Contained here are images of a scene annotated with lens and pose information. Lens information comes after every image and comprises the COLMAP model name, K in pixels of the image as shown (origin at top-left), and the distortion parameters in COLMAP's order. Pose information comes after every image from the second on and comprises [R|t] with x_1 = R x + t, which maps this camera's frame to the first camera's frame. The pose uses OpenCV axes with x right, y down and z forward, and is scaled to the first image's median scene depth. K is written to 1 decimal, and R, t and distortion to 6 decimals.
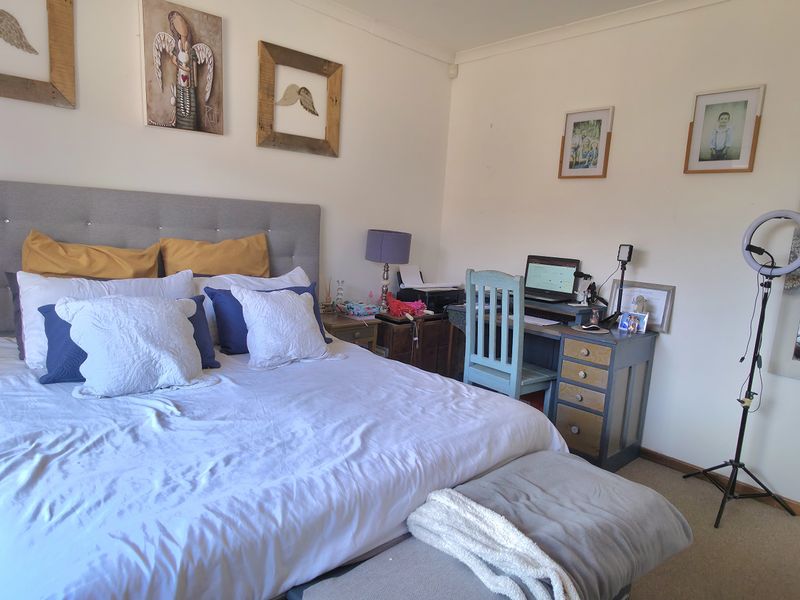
lens RADIAL K [[518.9, 0, 397.6], [0, 518.9, 299.0], [0, 0, 1]] dist [0.003380, -0.002371]
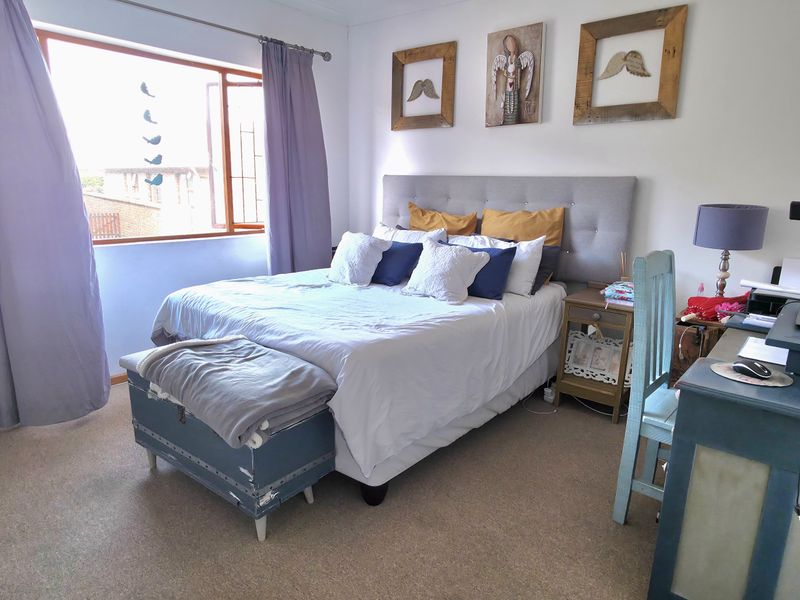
lens RADIAL K [[518.9, 0, 397.6], [0, 518.9, 299.0], [0, 0, 1]] dist [0.003380, -0.002371]
pose [[0.137149, 0.156487, -0.978111, 0.869793], [-0.159146, 0.978096, 0.134170, -0.031849], [0.977682, 0.137261, 0.159050, 0.575988]]
